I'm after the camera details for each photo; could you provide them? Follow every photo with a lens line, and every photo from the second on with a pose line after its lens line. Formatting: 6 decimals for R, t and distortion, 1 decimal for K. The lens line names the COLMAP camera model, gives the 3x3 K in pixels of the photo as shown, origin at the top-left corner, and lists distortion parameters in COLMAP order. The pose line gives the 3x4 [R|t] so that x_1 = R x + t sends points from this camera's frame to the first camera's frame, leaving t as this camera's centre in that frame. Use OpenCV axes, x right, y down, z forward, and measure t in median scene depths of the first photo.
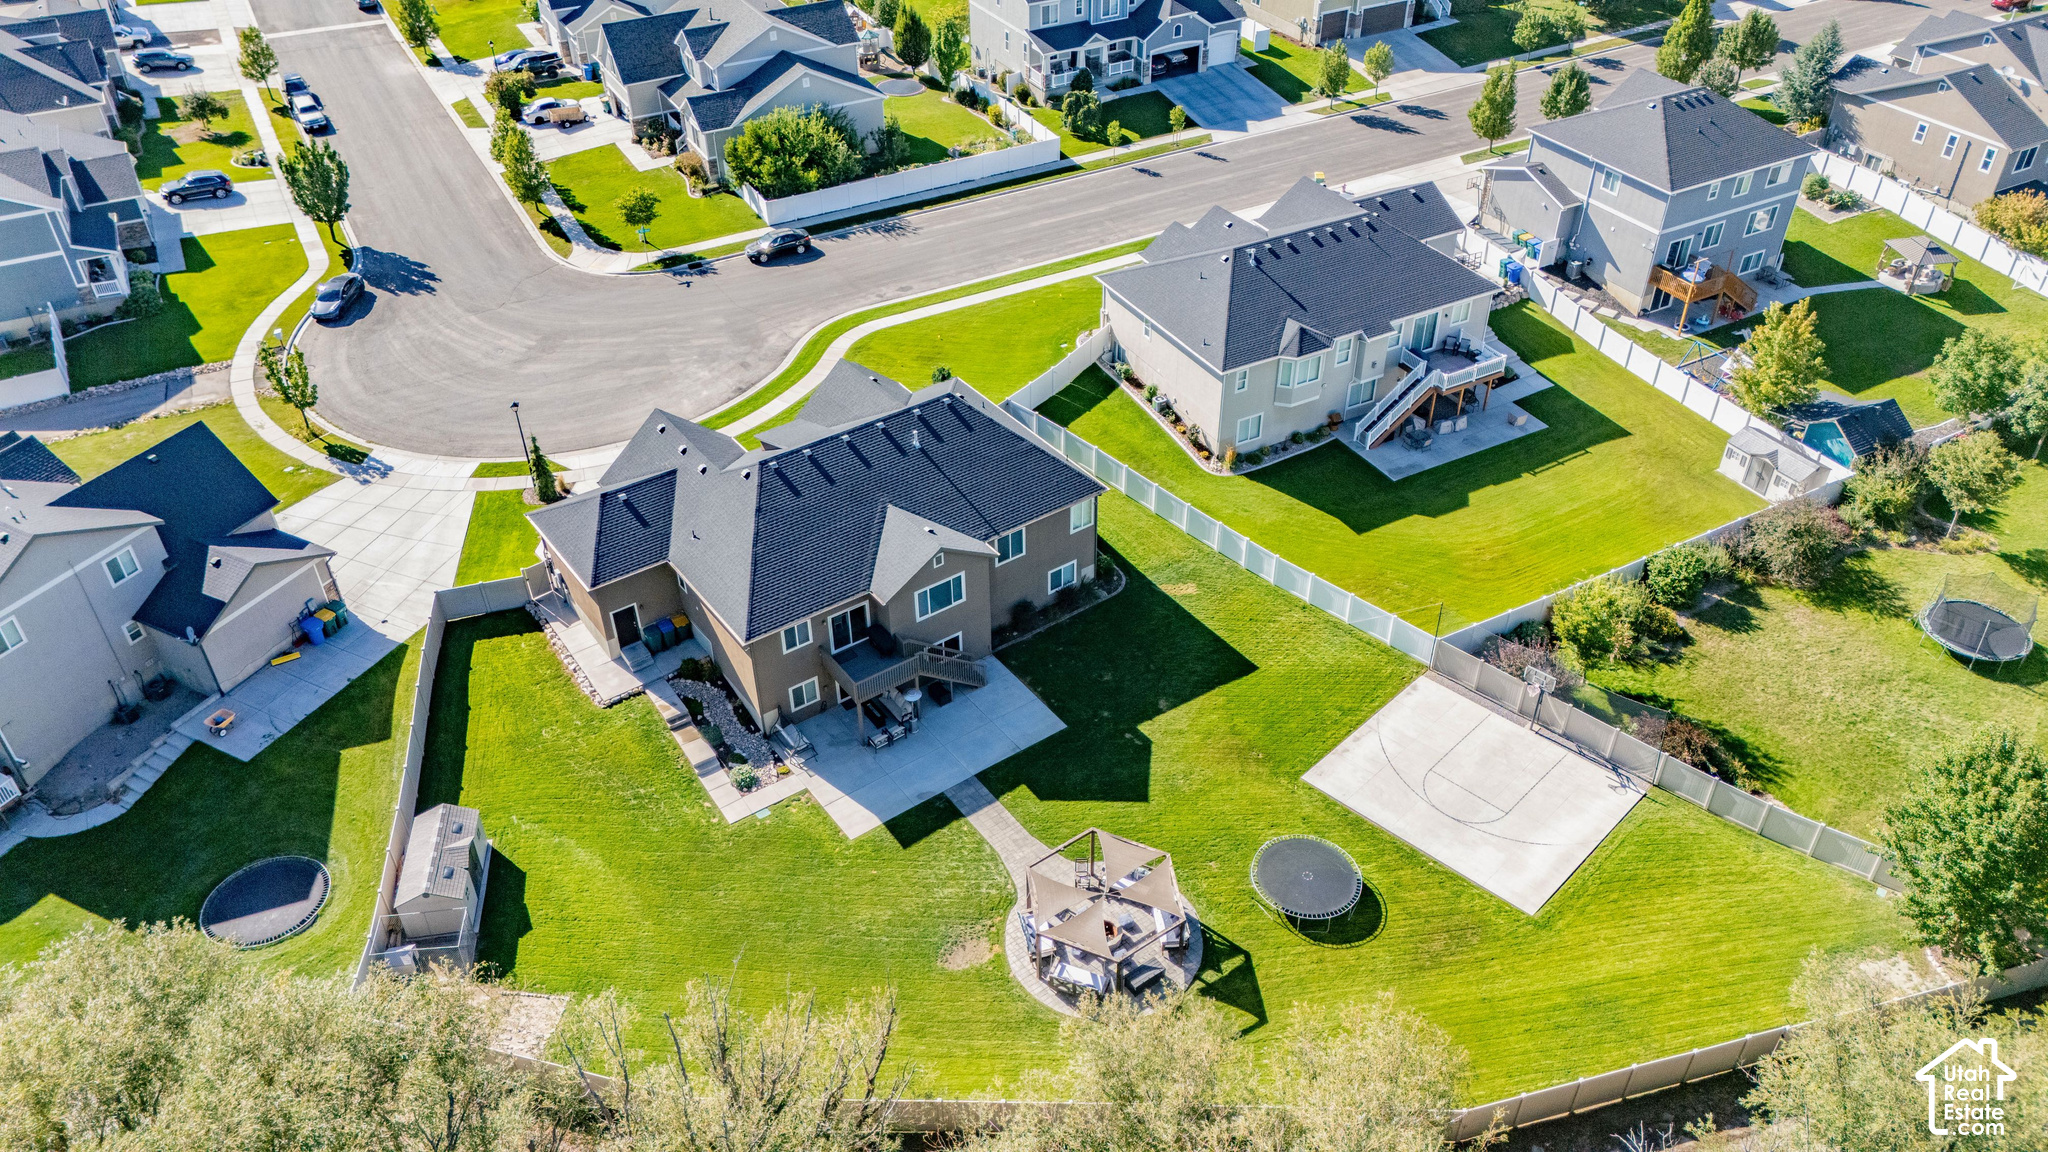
lens RADIAL K [[1509.8, 0, 1033.9], [0, 1509.8, 581.0], [0, 0, 1]] dist [0.041966, -0.032985]
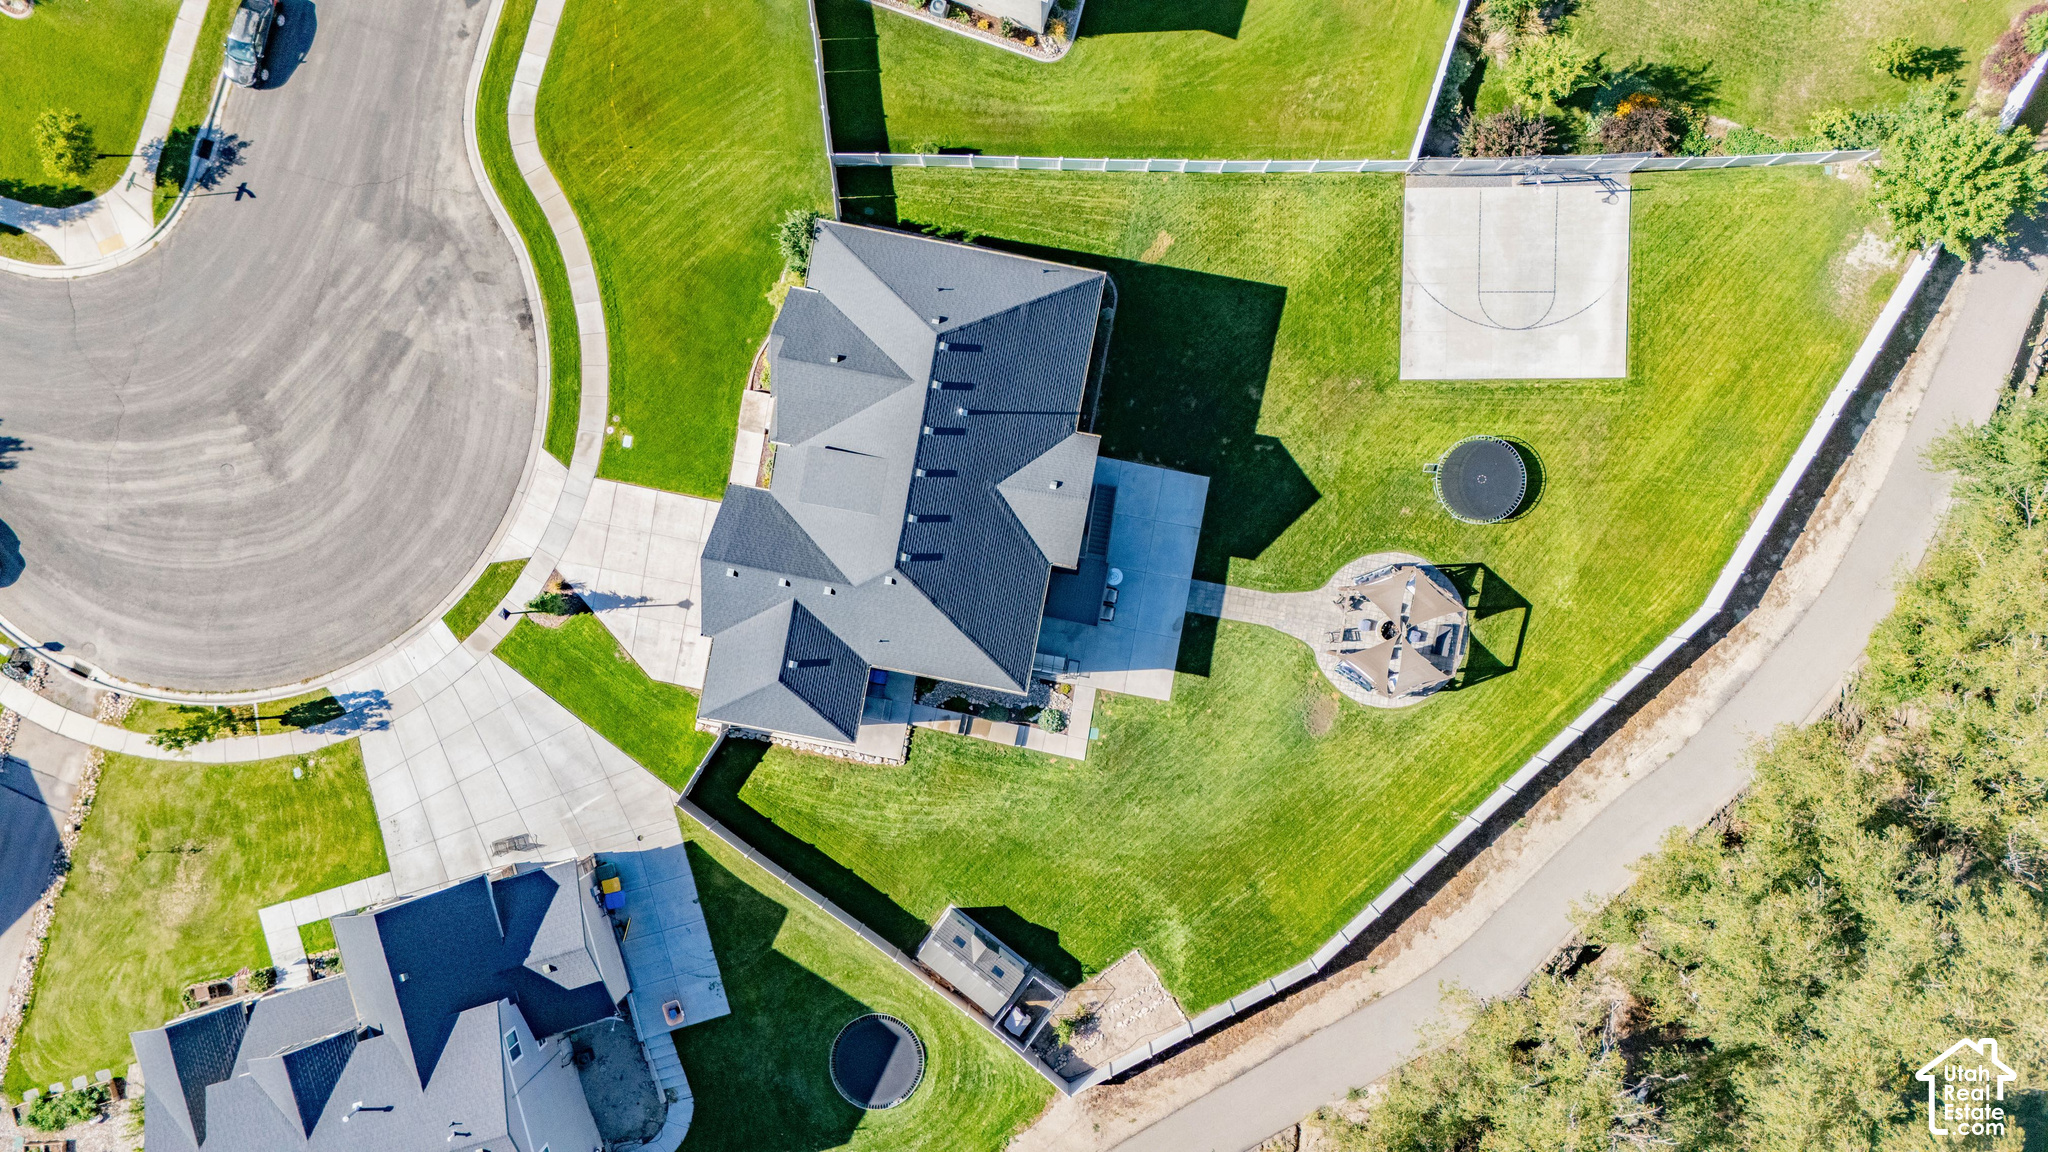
lens RADIAL K [[1509.8, 0, 1024.1], [0, 1509.8, 578.1], [0, 0, 1]] dist [0.041966, -0.032985]
pose [[0.723932, -0.689799, -0.009981, -0.118823], [0.432759, 0.442810, 0.785264, -0.814549], [-0.537254, -0.572797, 0.619081, 0.358314]]
